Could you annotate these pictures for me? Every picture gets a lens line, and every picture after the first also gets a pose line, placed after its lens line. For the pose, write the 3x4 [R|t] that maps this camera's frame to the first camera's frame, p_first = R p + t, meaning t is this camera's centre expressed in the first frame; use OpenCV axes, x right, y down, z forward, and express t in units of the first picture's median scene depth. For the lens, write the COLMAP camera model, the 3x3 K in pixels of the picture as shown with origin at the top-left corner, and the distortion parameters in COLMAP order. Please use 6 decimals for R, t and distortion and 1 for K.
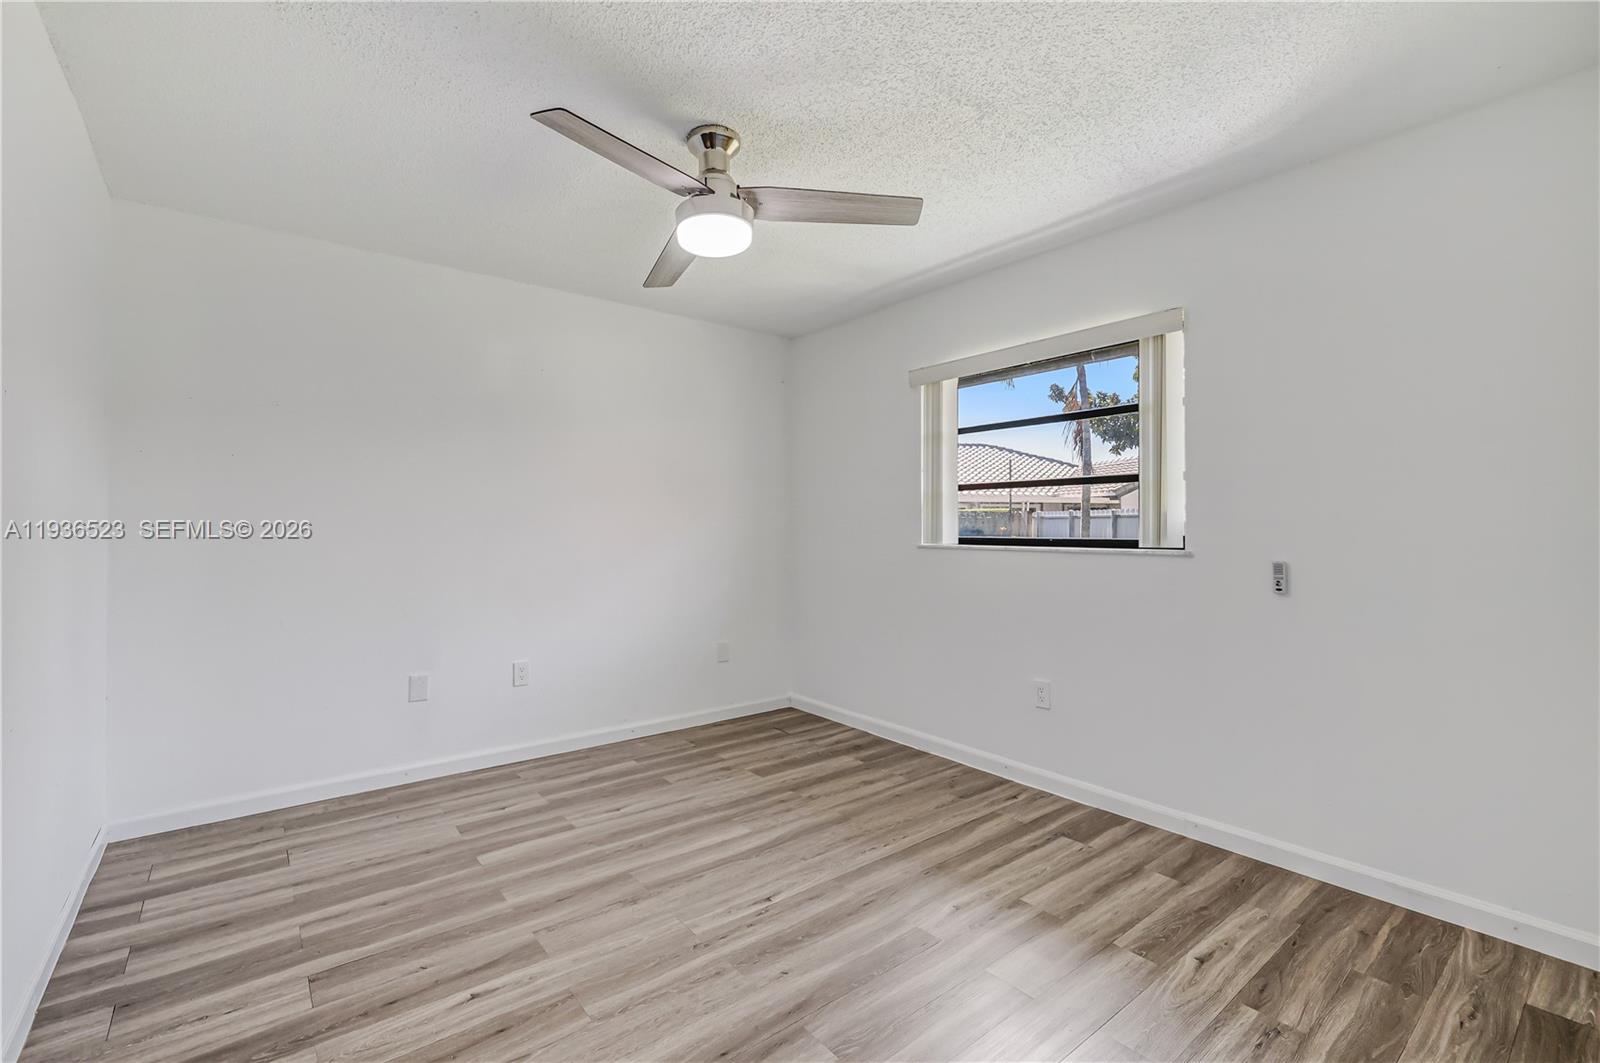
lens RADIAL K [[698.0, 0, 791.2], [0, 698.0, 517.3], [0, 0, 1]] dist [0.004148, -0.000070]
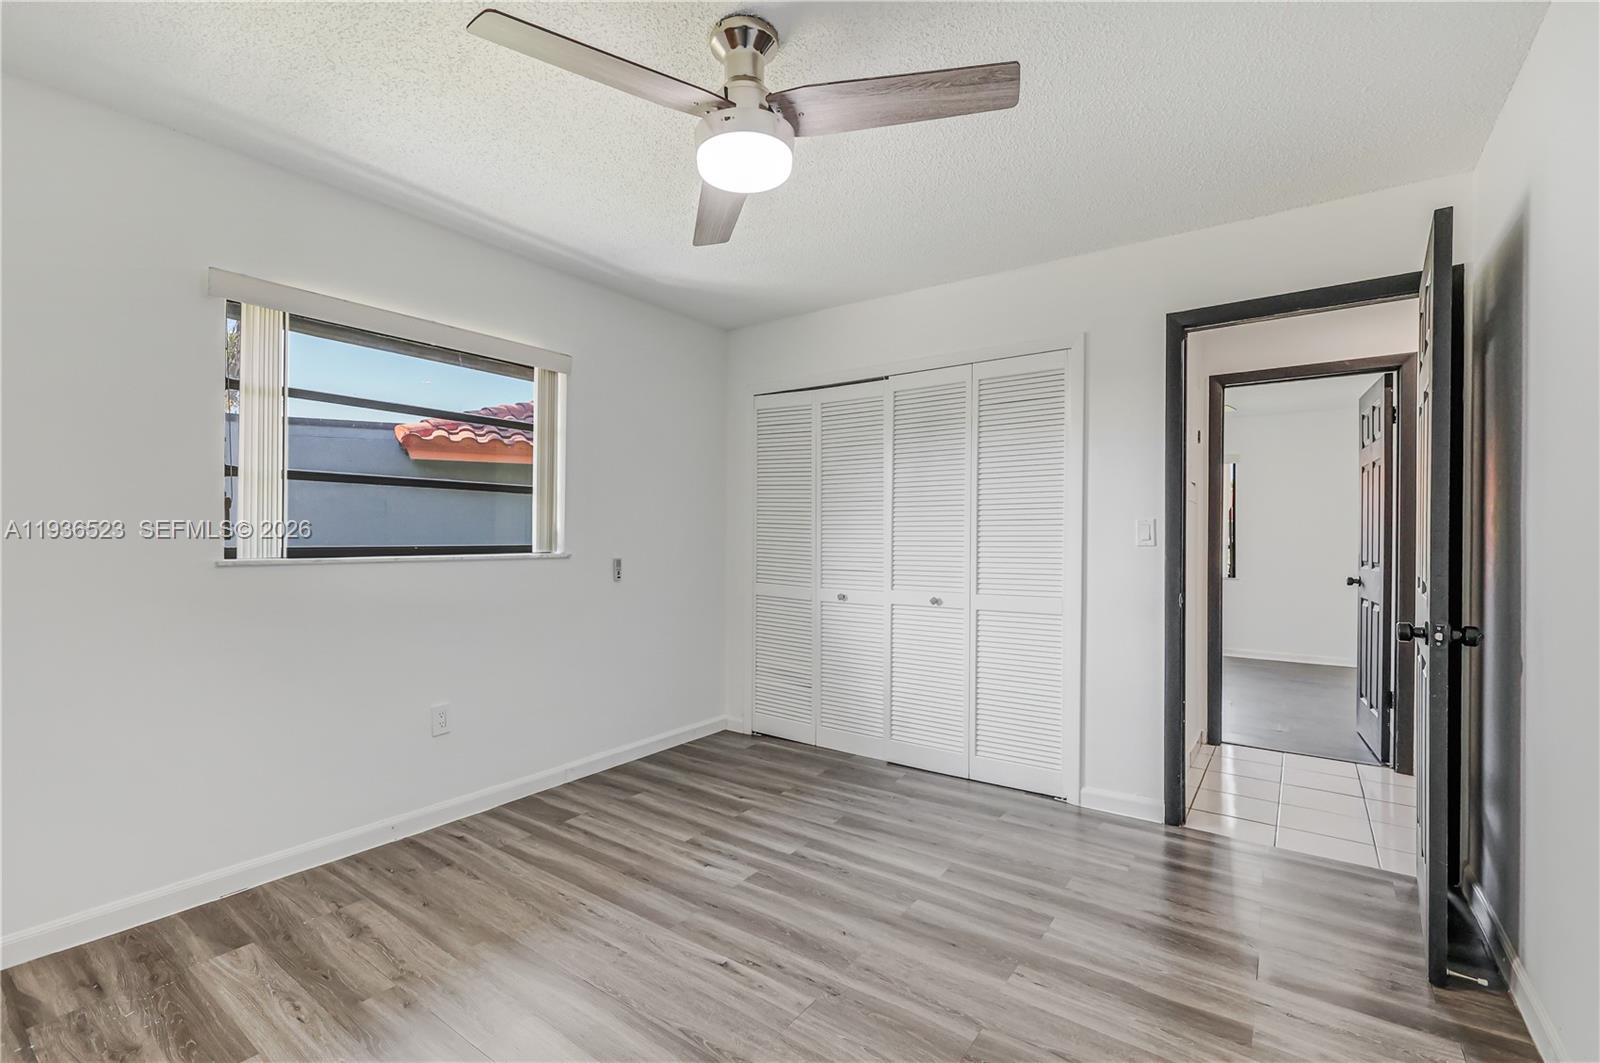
lens RADIAL K [[685.5, 0, 782.6], [0, 685.5, 535.1], [0, 0, 1]] dist [-0.002268, -0.000387]
pose [[-0.251124, -0.000861, 0.967954, -0.710252], [-0.016887, 0.999851, -0.003492, 0.013741], [-0.967808, -0.017222, -0.251102, 0.939525]]
